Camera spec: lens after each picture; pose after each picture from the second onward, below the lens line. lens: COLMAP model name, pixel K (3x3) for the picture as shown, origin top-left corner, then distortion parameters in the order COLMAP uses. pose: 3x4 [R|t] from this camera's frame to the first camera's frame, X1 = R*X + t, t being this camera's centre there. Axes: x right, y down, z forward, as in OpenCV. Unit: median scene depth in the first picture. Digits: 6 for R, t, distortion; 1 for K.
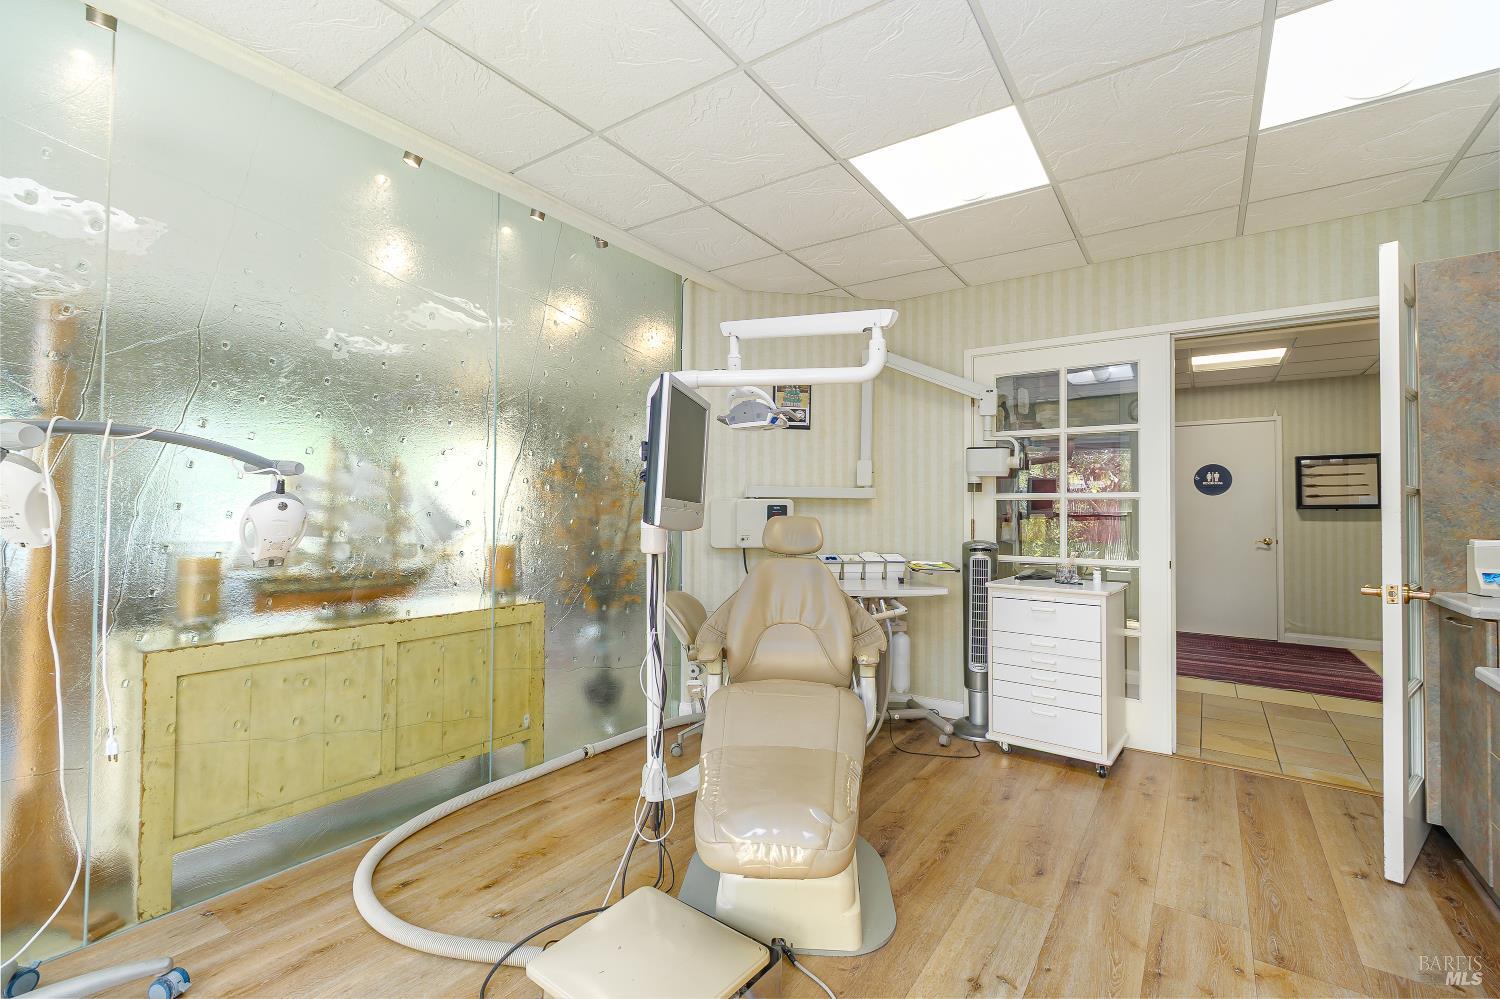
lens RADIAL K [[658.7, 0, 752.0], [0, 658.7, 493.3], [0, 0, 1]] dist [0.013028, 0.000363]
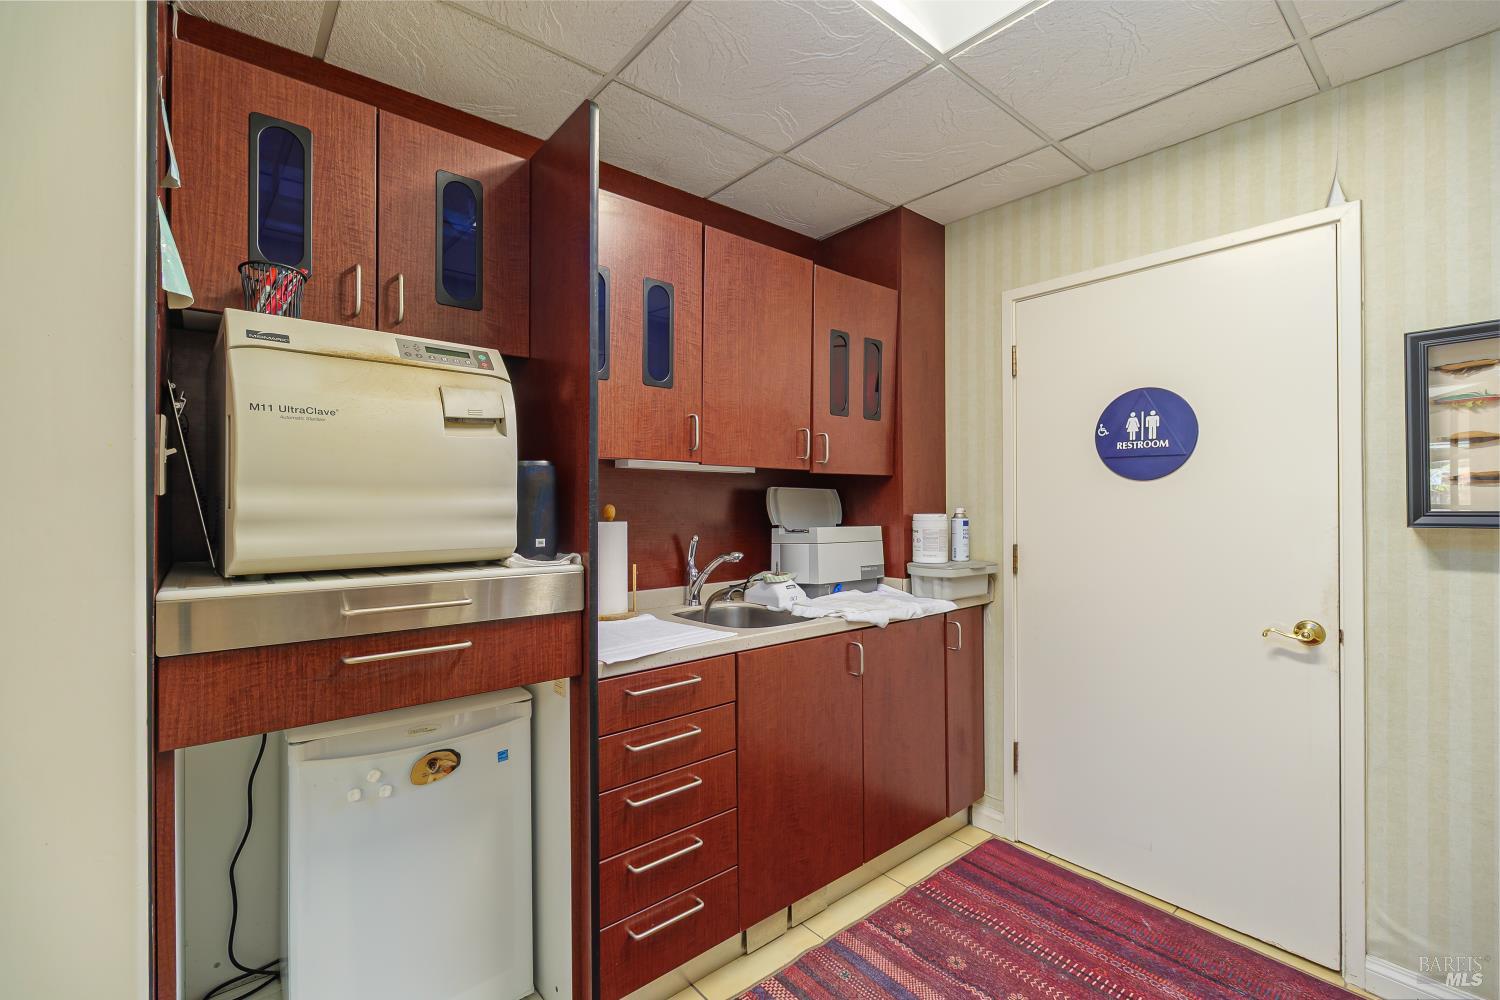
lens RADIAL K [[658.7, 0, 751.3], [0, 658.7, 497.4], [0, 0, 1]] dist [0.013028, 0.000363]
pose [[0.965945, -0.005702, -0.258683, 0.592143], [0.011173, 0.999744, 0.019686, 0.002800], [0.258505, -0.021906, 0.965762, 0.625349]]
